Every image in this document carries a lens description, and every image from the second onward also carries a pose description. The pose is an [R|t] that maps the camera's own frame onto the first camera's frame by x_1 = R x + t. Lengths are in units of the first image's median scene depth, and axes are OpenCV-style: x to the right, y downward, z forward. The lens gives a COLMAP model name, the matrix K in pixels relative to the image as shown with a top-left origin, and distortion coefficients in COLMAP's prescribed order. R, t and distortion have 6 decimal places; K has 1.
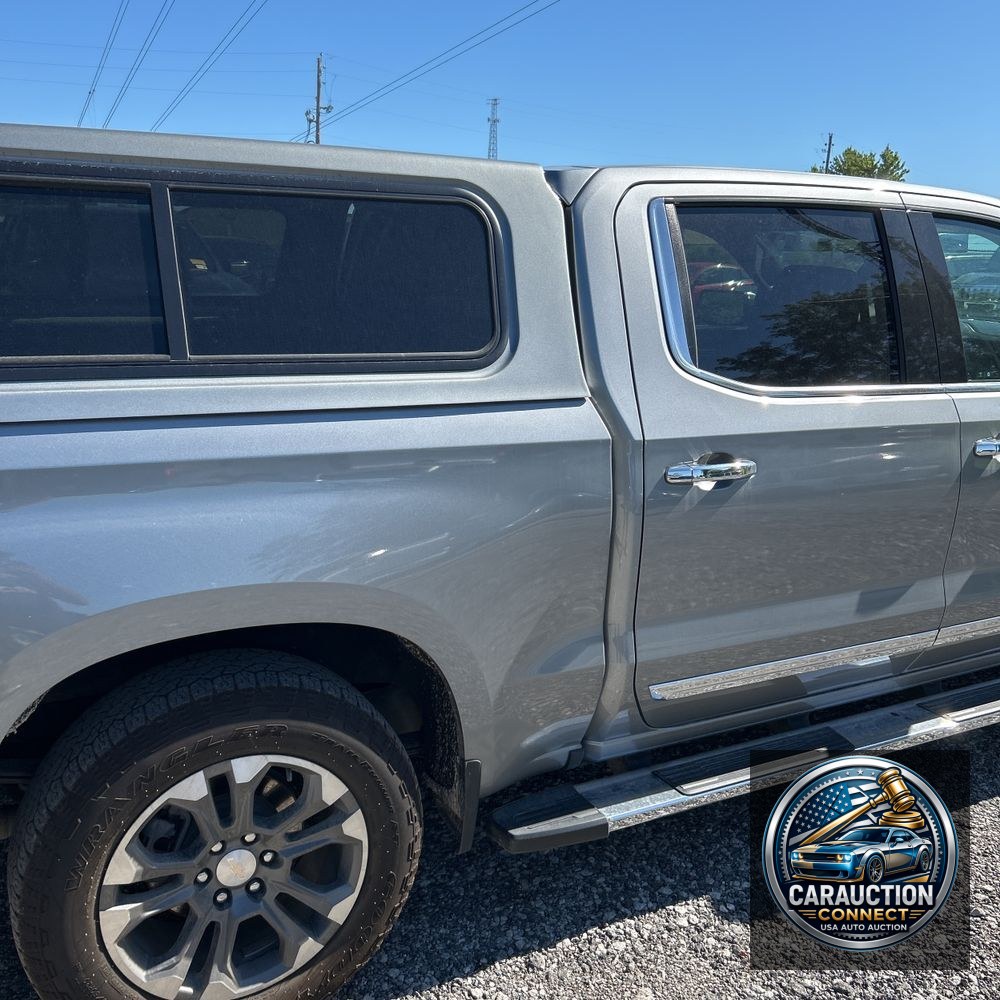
lens RADIAL K [[1015.6, 0, 496.5], [0, 1015.6, 492.0], [0, 0, 1]] dist [0.016819, 0.000000]
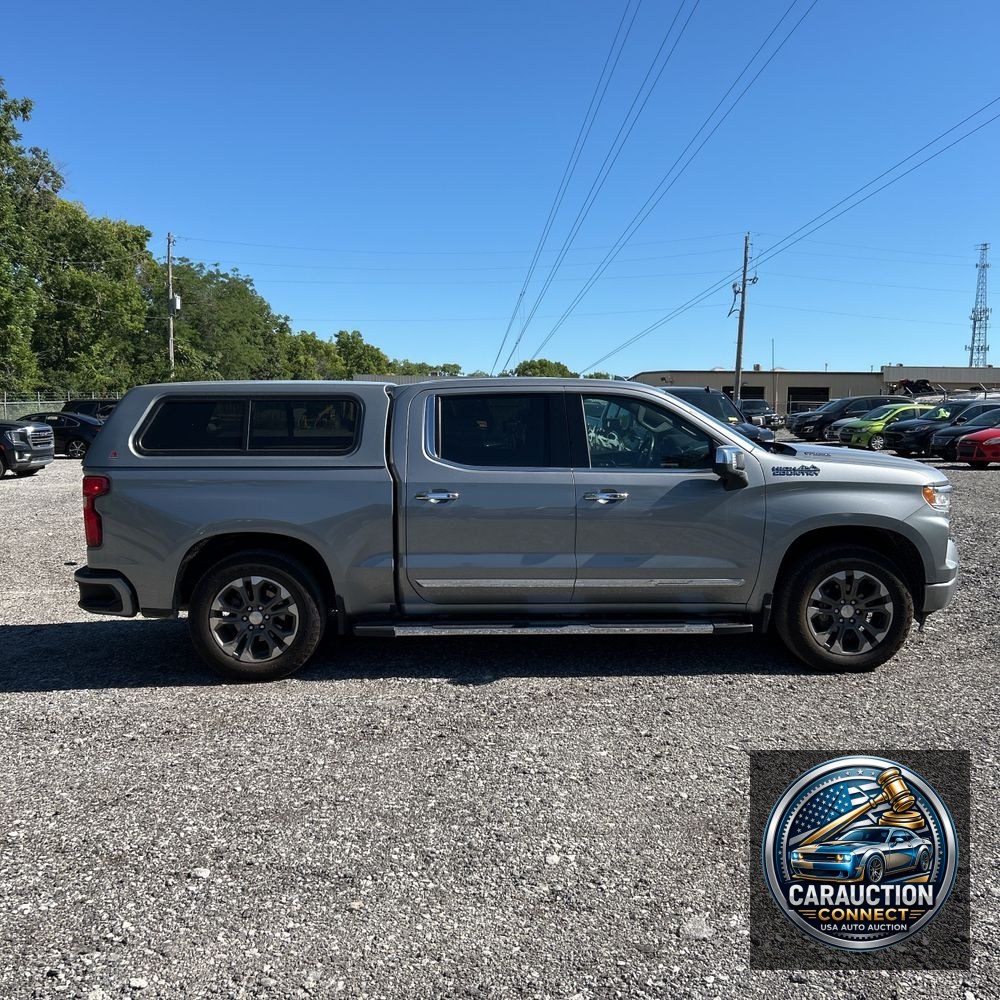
lens RADIAL K [[1015.6, 0, 498.4], [0, 1015.6, 505.2], [0, 0, 1]] dist [0.016819, 0.000000]
pose [[0.901846, 0.013804, -0.431838, 1.573712], [-0.073134, 0.989944, -0.121088, 0.327648], [0.425823, 0.140785, 0.893786, -1.334198]]
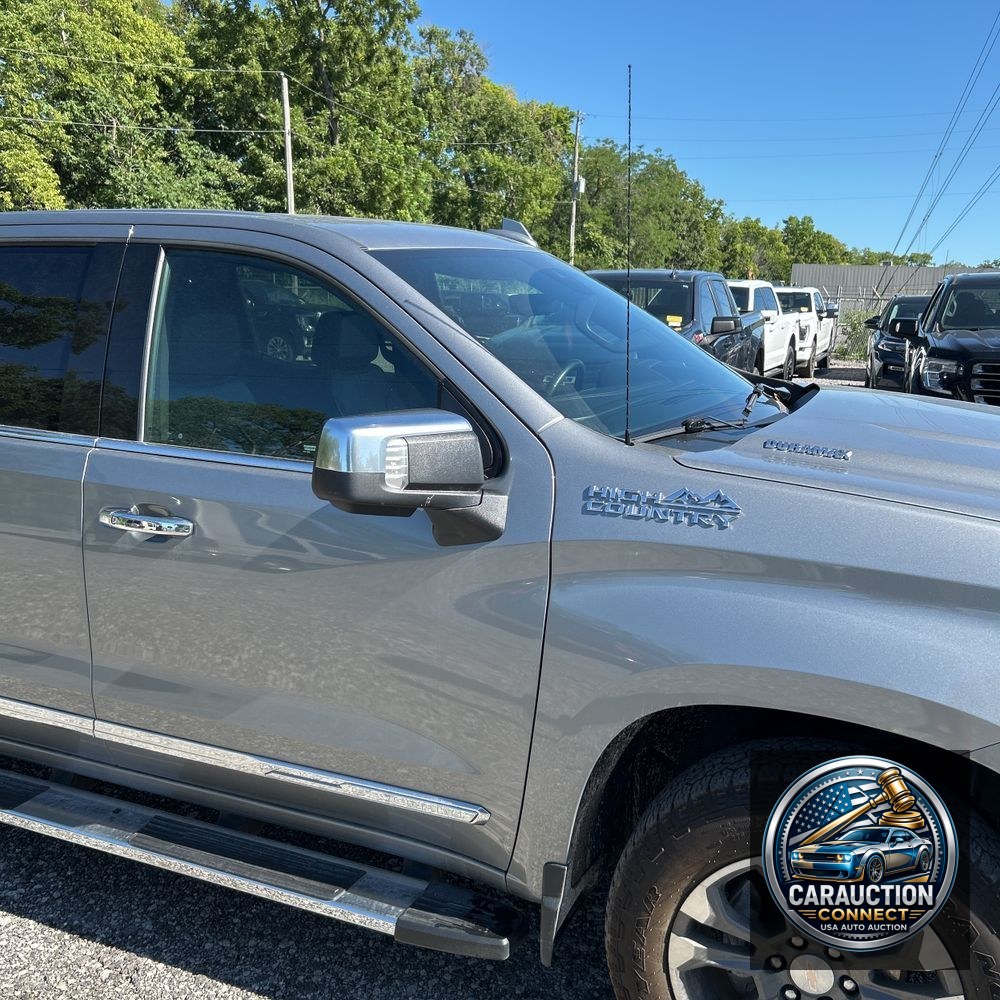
lens RADIAL K [[1015.6, 0, 505.2], [0, 1015.6, 500.3], [0, 0, 1]] dist [0.016819, 0.000000]
pose [[0.637939, 0.139448, -0.757356, 1.668587], [-0.178030, 0.983532, 0.031134, -0.183528], [0.749226, 0.114971, 0.652260, 0.891214]]
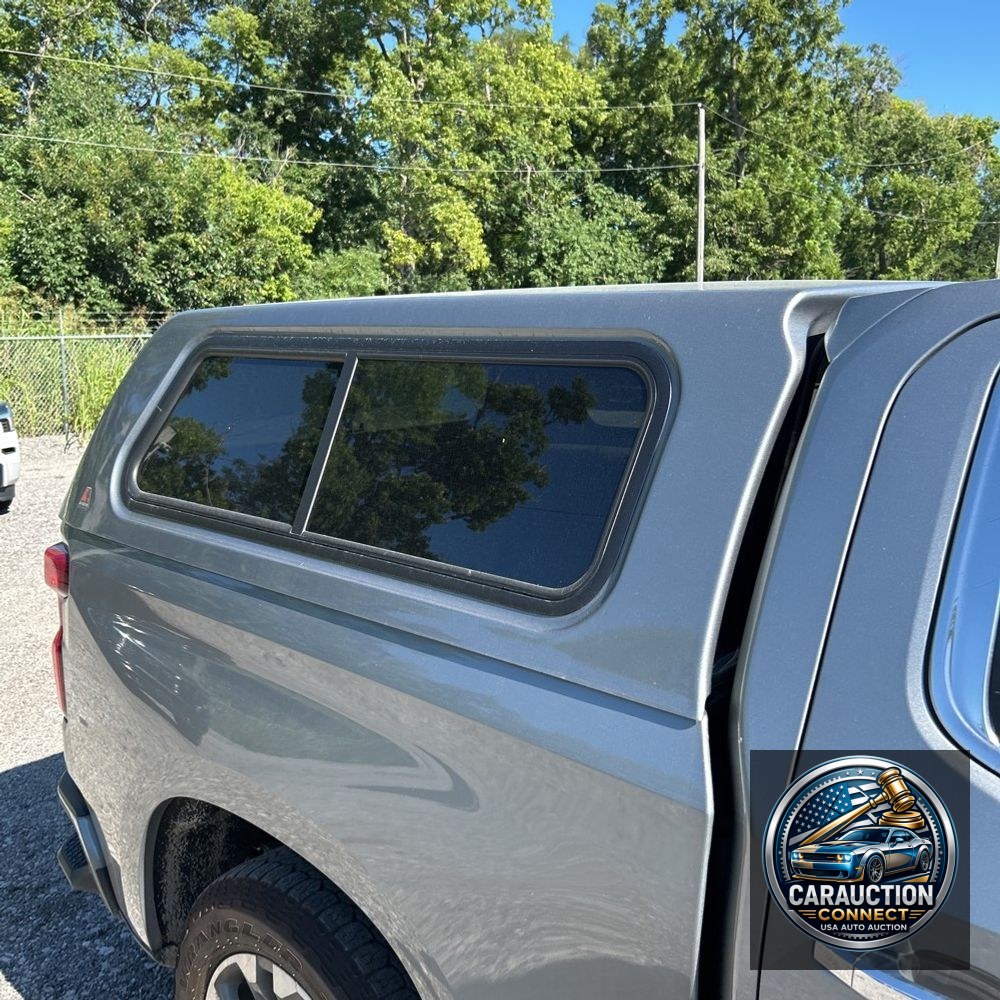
lens RADIAL K [[1015.6, 0, 503.5], [0, 1015.6, 514.2], [0, 0, 1]] dist [0.016819, 0.000000]
pose [[0.342018, 0.144386, -0.928535, 0.540724], [-0.204762, 0.975832, 0.076318, -0.219106], [0.917113, 0.164026, 0.363316, 0.697386]]
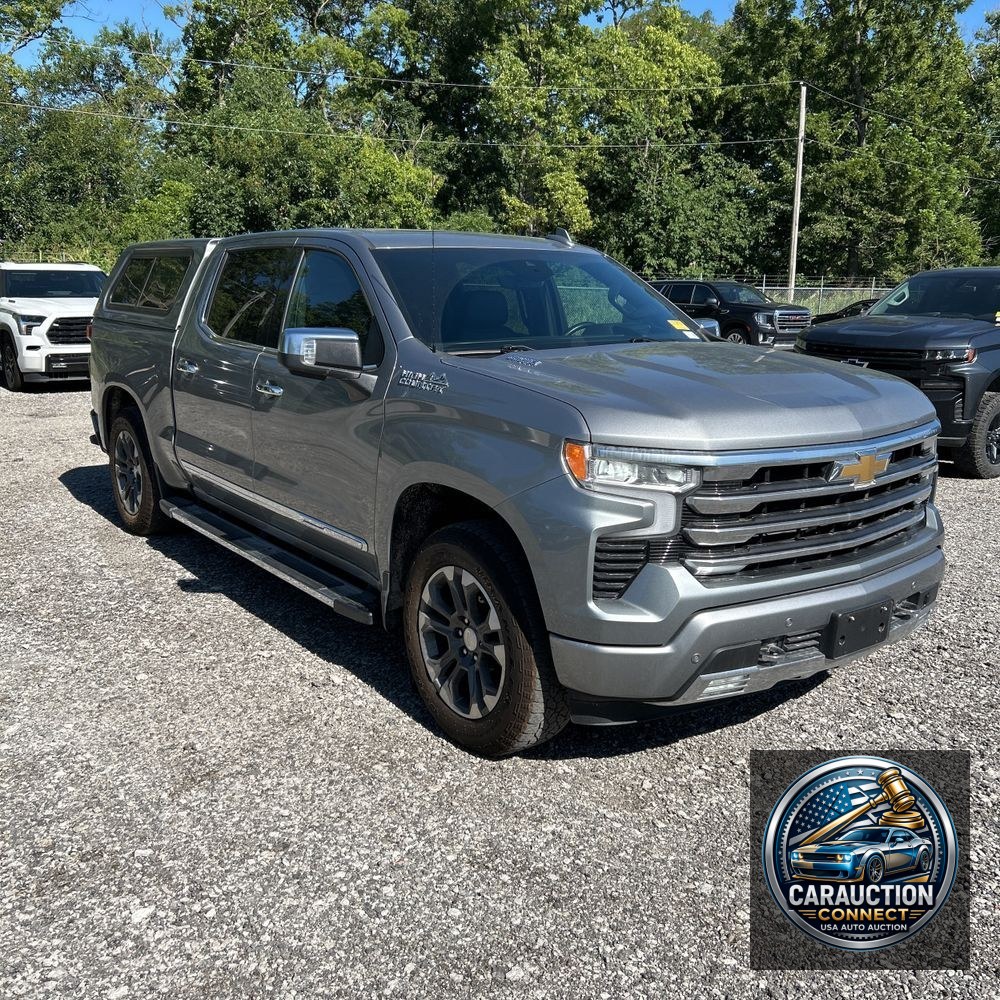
lens RADIAL K [[1015.6, 0, 501.1], [0, 1015.6, 496.8], [0, 0, 1]] dist [0.016819, 0.000000]
pose [[0.161936, 0.180021, -0.970242, 2.777366], [-0.247158, 0.959279, 0.136736, -0.252042], [0.955348, 0.217661, 0.199836, 1.391682]]
